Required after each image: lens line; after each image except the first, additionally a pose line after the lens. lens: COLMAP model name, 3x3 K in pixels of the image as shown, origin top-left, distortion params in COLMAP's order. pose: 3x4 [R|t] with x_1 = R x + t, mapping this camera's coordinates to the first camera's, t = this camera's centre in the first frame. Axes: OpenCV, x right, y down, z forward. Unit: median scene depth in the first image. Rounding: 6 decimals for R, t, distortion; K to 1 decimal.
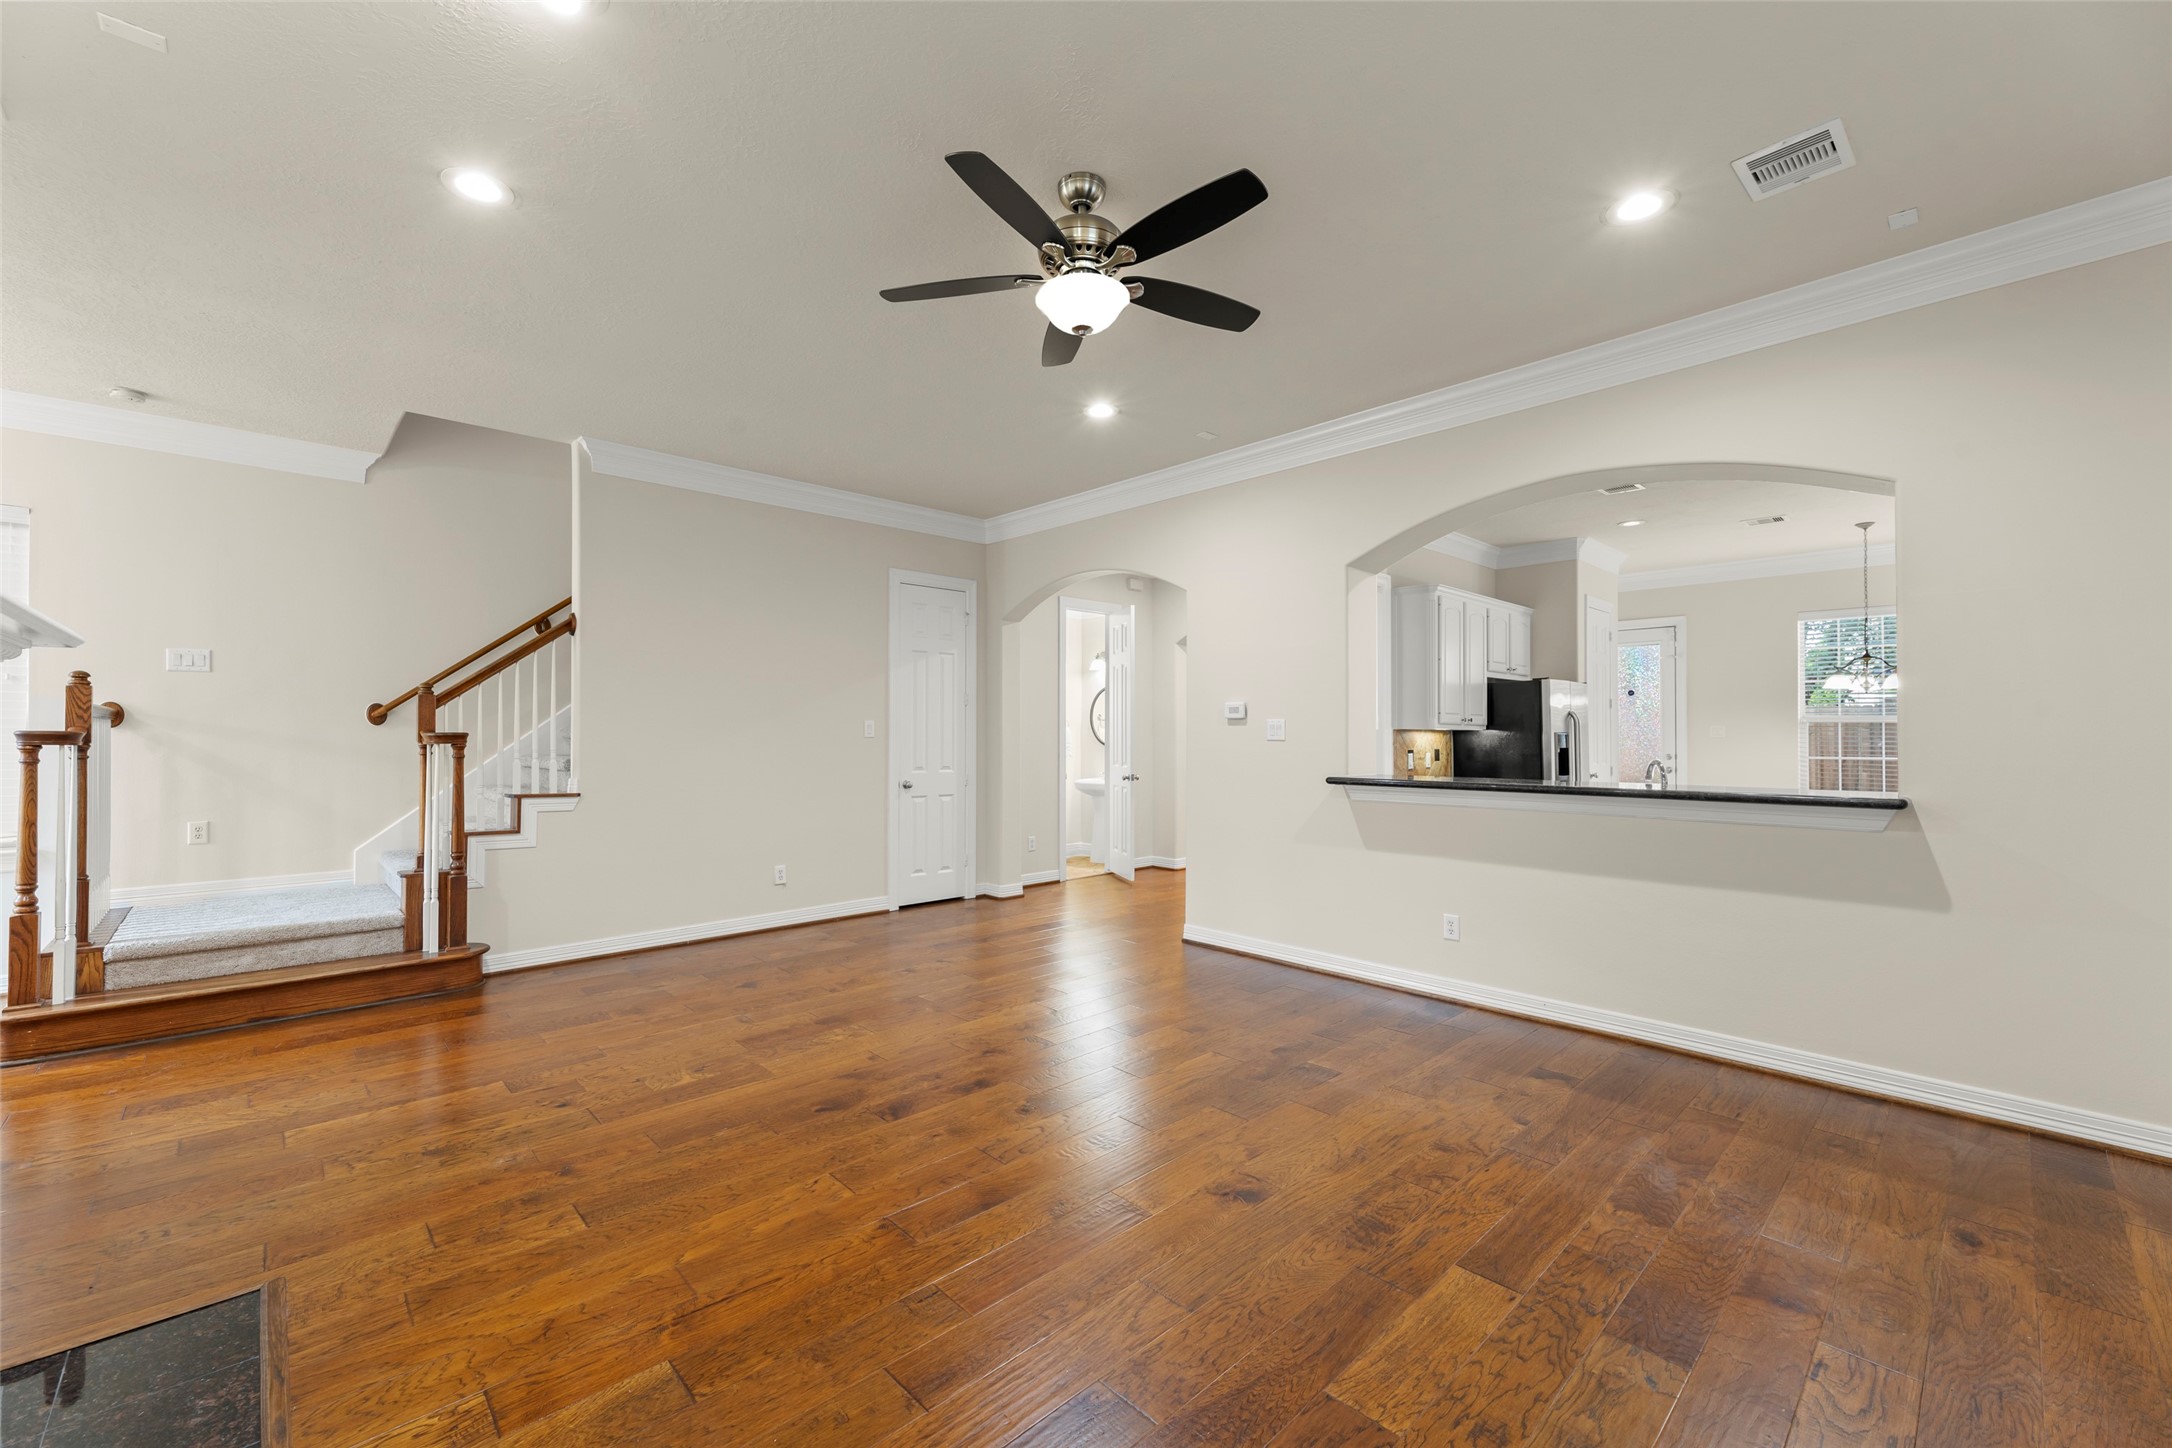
lens RADIAL K [[884.0, 0, 1094.3], [0, 884.0, 728.5], [0, 0, 1]] dist [-0.000342, -0.000322]
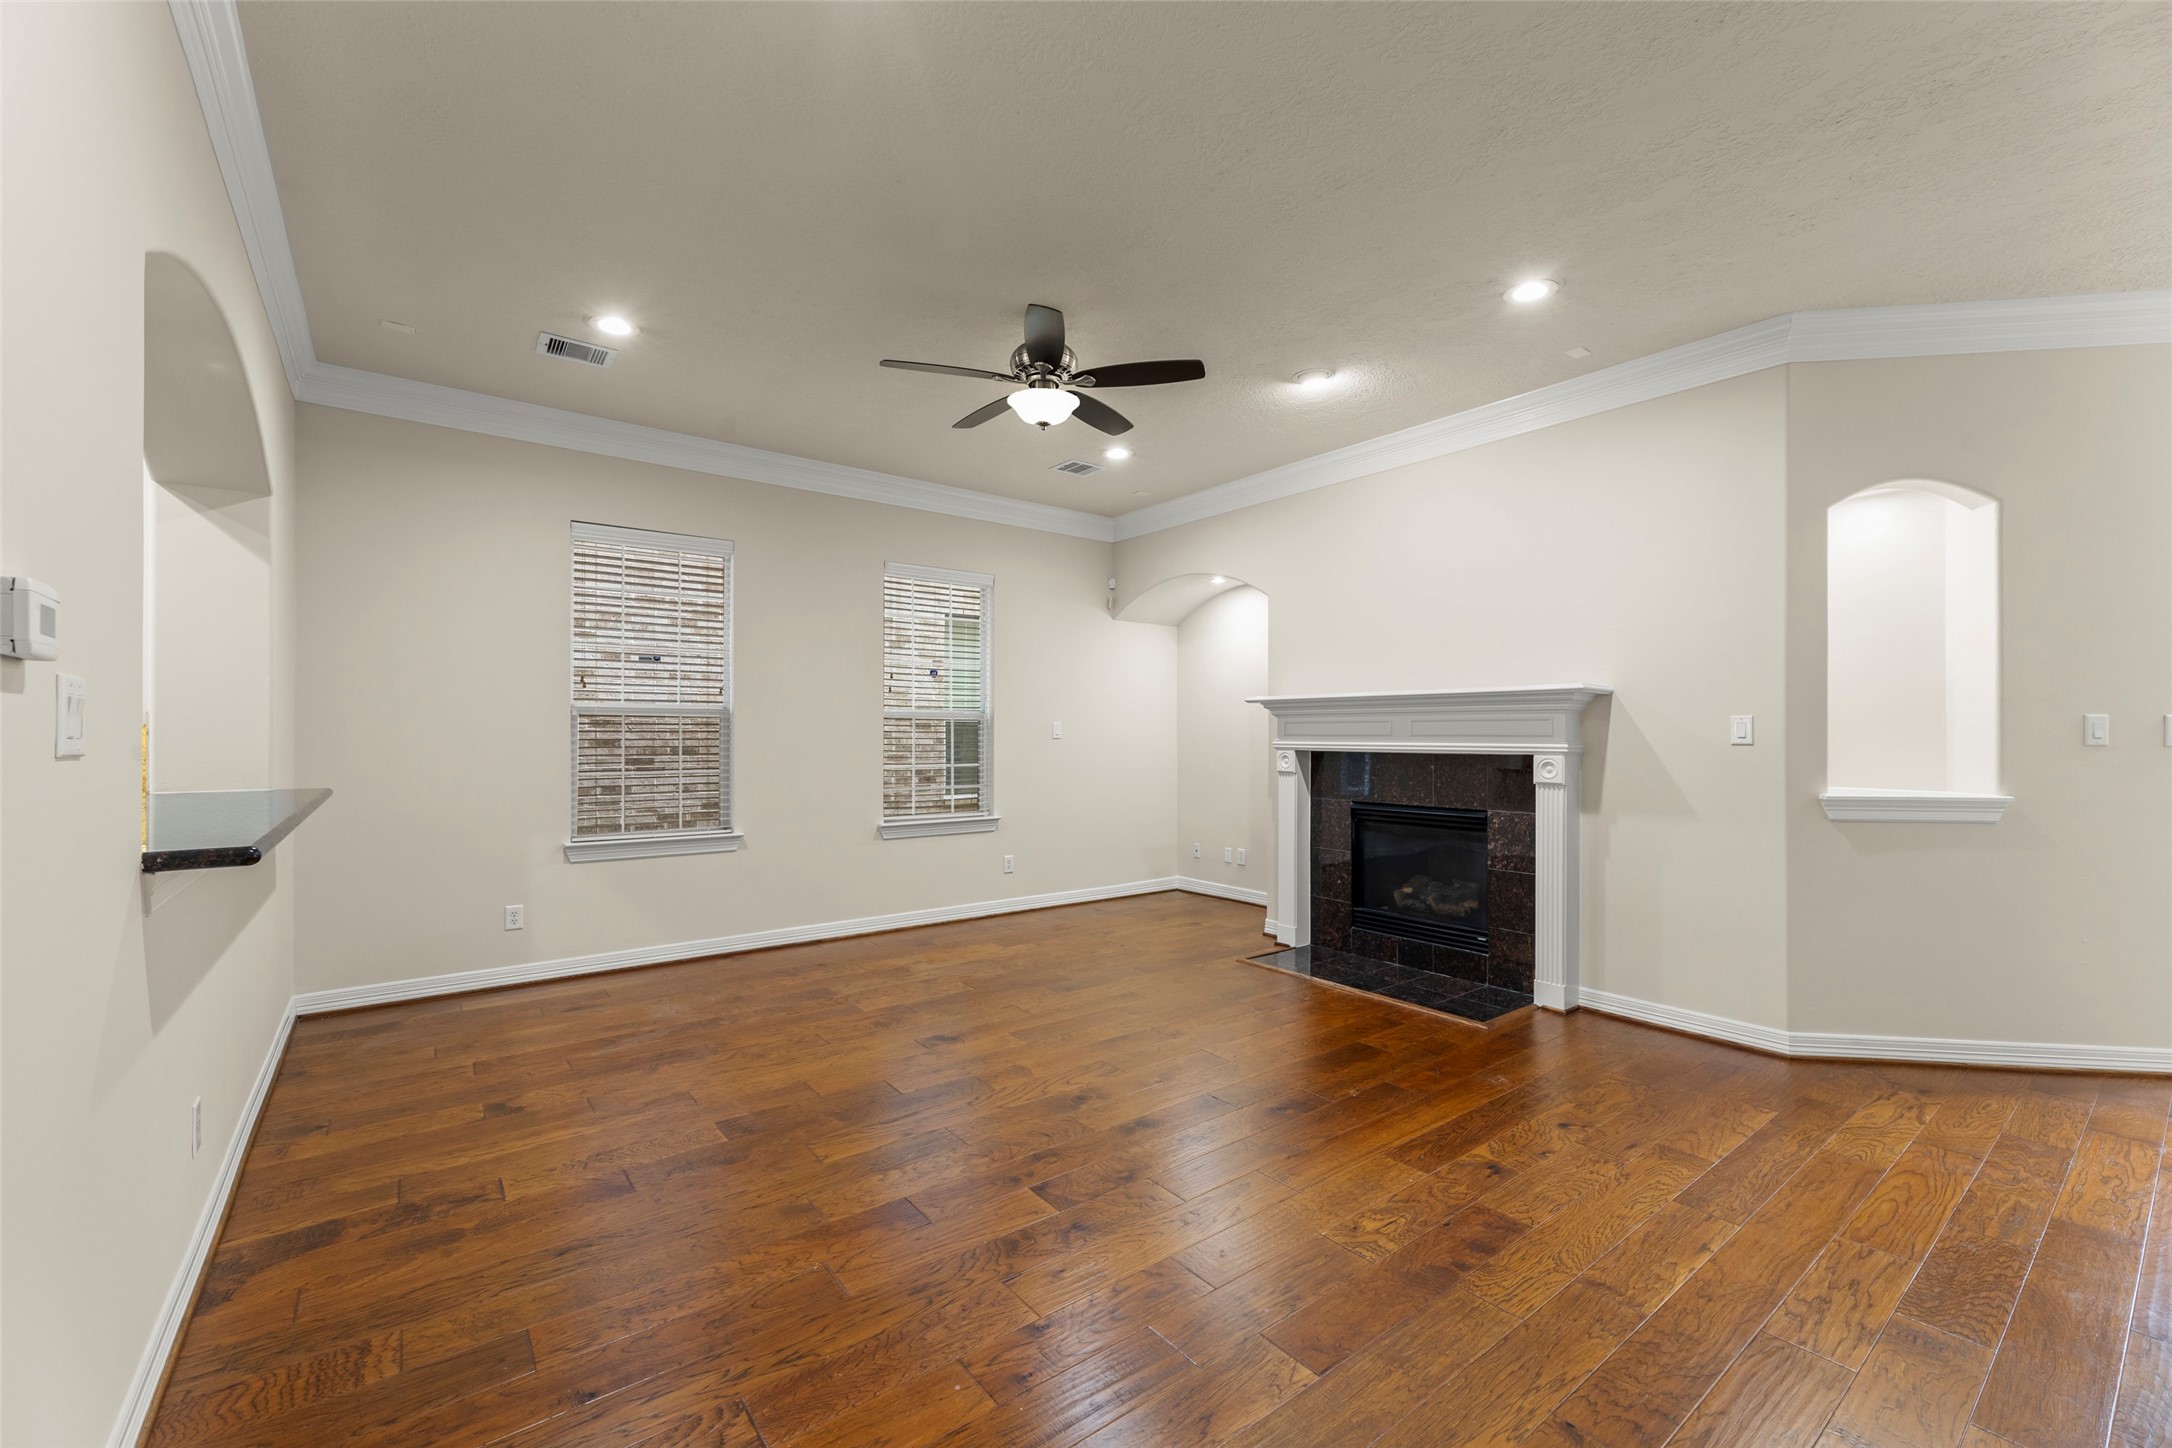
lens RADIAL K [[884.0, 0, 1094.3], [0, 884.0, 728.5], [0, 0, 1]] dist [-0.000342, -0.000322]
pose [[-0.995013, -0.003988, 0.099665, -0.210059], [-0.005321, 0.999900, -0.013103, 0.013957], [-0.099603, -0.013568, -0.994935, 2.196648]]
